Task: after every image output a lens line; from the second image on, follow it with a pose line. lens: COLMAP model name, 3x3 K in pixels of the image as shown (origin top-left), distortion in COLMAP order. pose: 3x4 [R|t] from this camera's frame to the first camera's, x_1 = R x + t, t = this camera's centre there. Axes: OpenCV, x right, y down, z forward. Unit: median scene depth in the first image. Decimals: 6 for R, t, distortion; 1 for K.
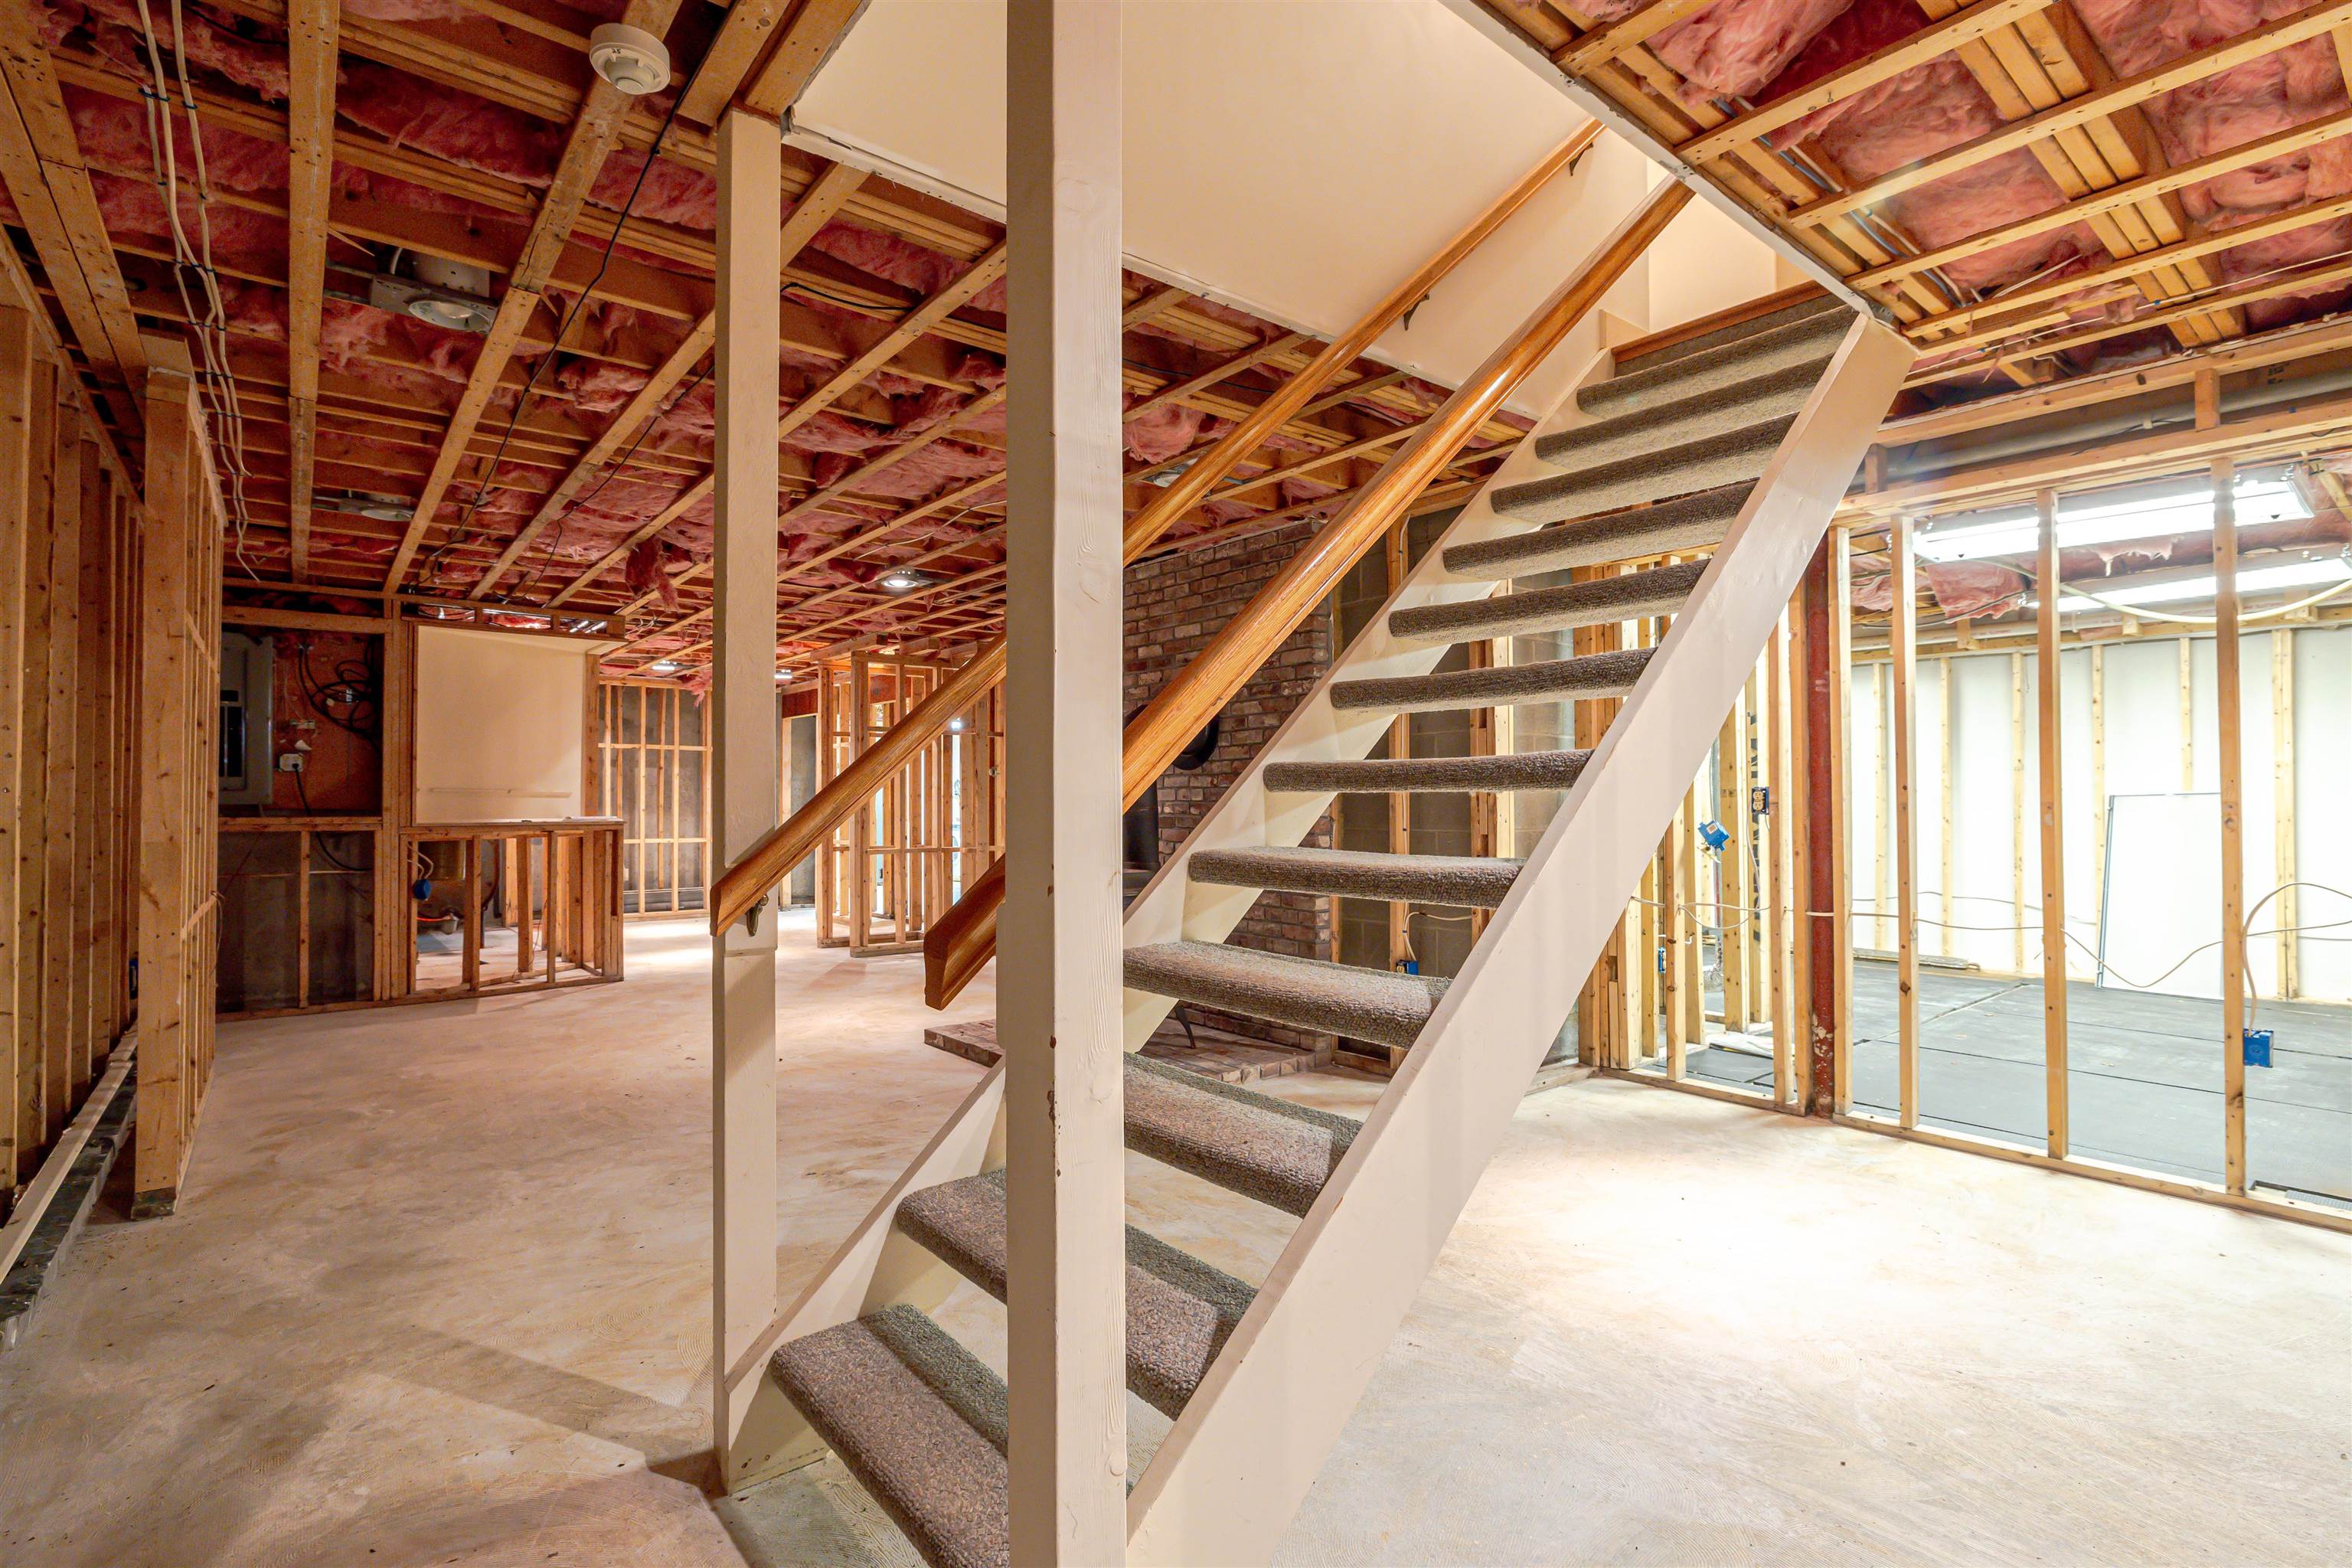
lens RADIAL K [[1101.2, 0, 1175.3], [0, 1101.2, 781.3], [0, 0, 1]] dist [-0.011783, 0.003366]
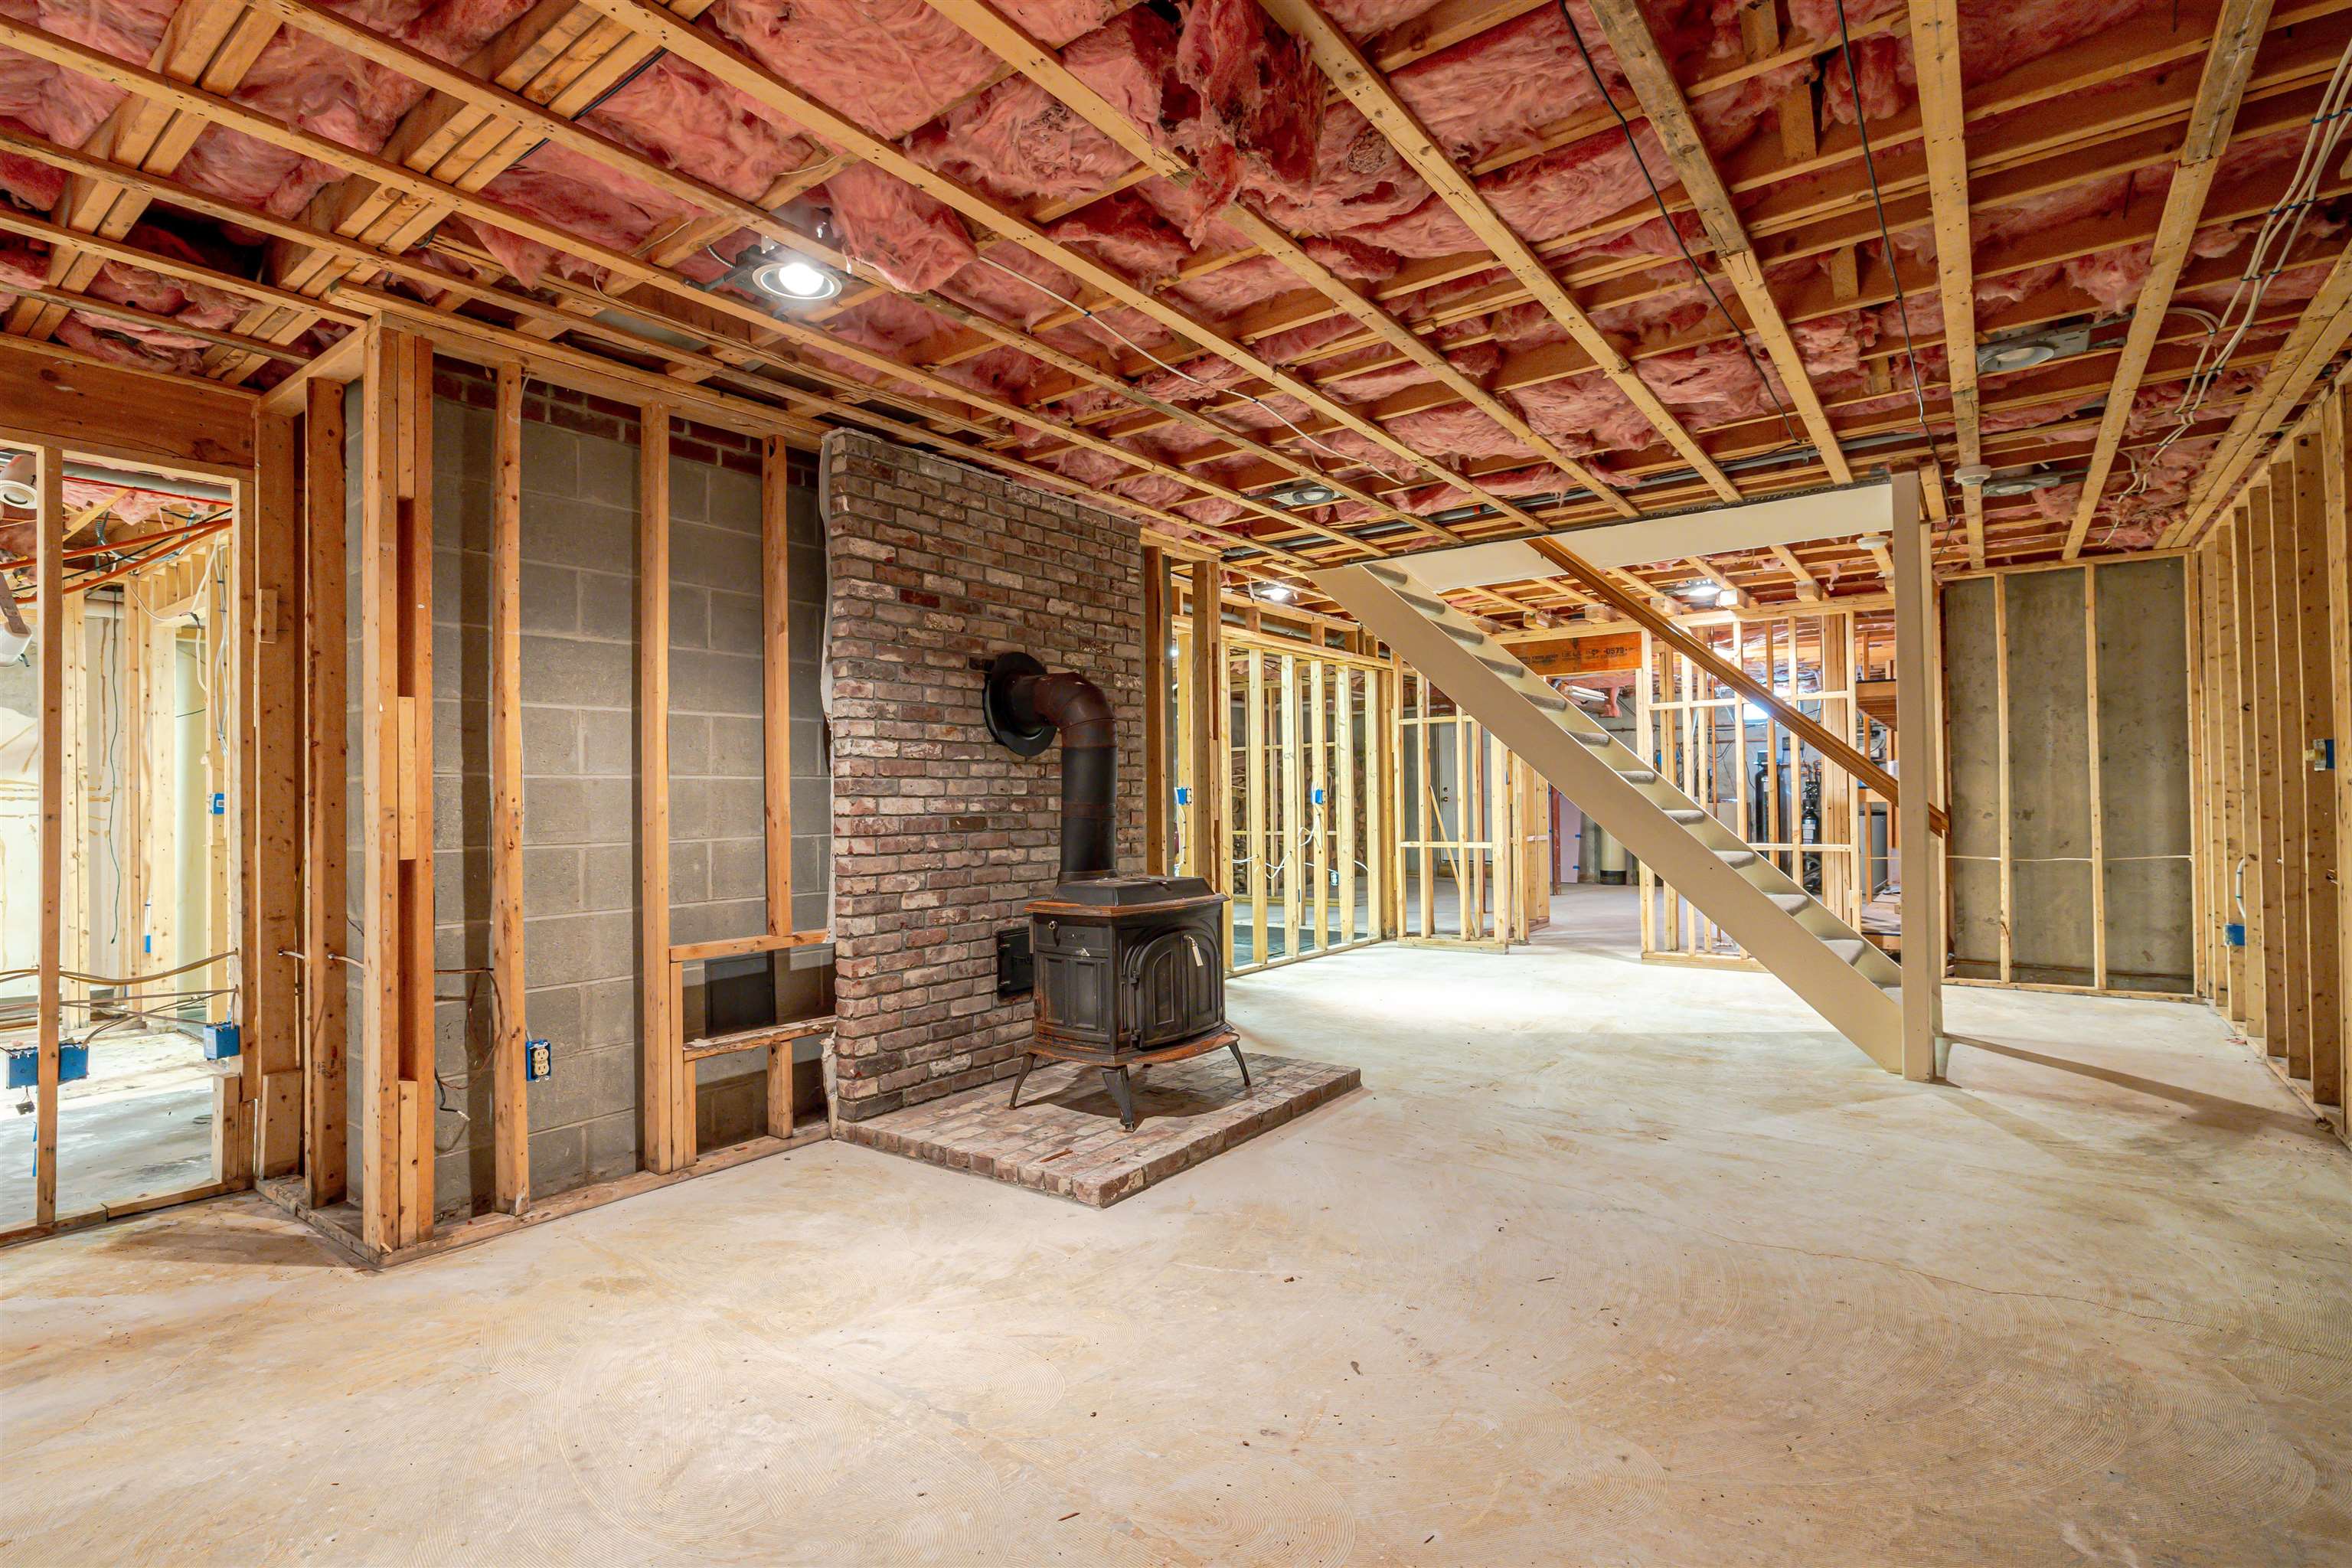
lens RADIAL K [[1101.2, 0, 1174.5], [0, 1101.2, 791.8], [0, 0, 1]] dist [-0.011783, 0.003366]
pose [[-0.249383, 0.011506, 0.968337, -1.210589], [-0.005008, 0.999901, -0.013170, 0.038619], [-0.968392, -0.008134, -0.249301, 1.678085]]
